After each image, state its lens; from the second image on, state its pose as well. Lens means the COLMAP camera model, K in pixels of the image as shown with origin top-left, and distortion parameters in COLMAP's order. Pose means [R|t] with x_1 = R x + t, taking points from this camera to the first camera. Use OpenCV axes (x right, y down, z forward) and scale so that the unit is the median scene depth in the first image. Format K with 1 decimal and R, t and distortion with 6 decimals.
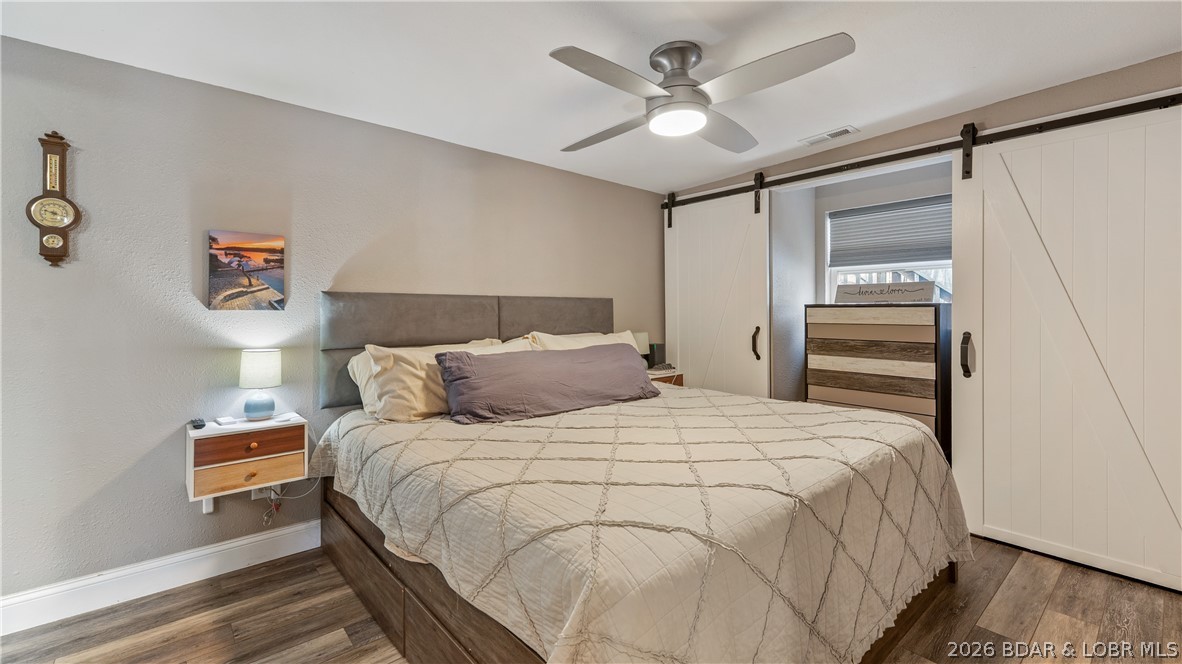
lens RADIAL K [[480.6, 0, 569.6], [0, 480.6, 315.3], [0, 0, 1]] dist [-0.018062, 0.000282]
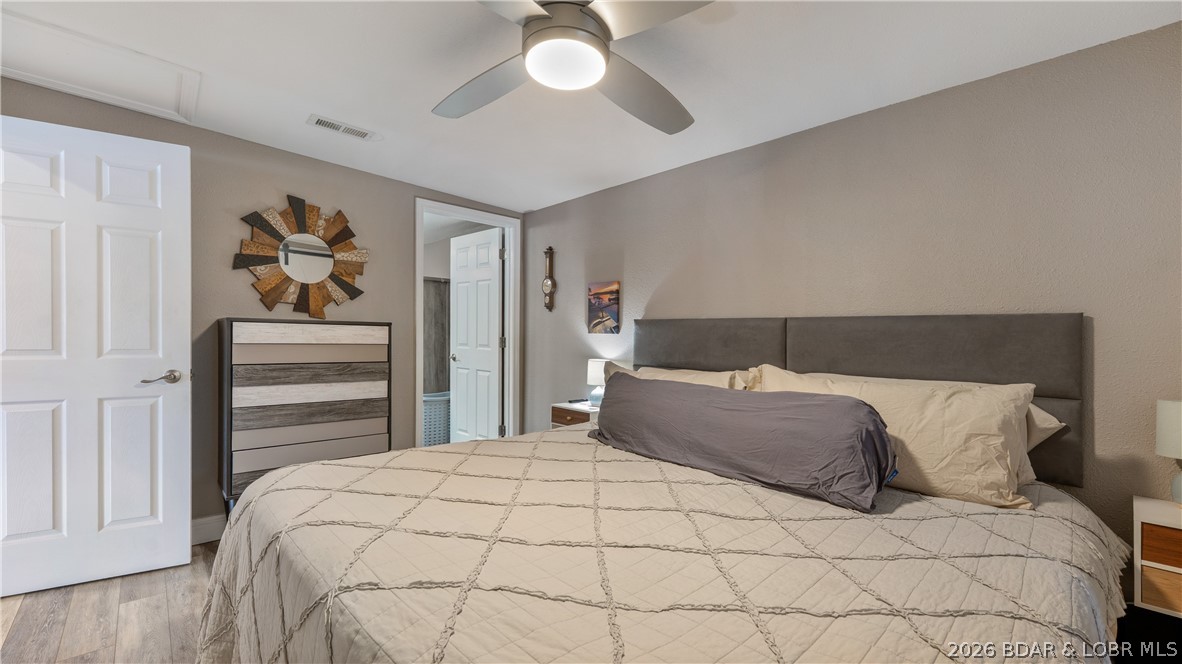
lens RADIAL K [[486.0, 0, 591.0], [0, 486.0, 332.0], [0, 0, 1]] dist [-0.000105, -0.000133]
pose [[0.056785, 0.005481, -0.998371, 0.856812], [-0.013020, 0.999904, 0.004749, -0.021955], [0.998302, 0.012729, 0.056851, 0.868237]]
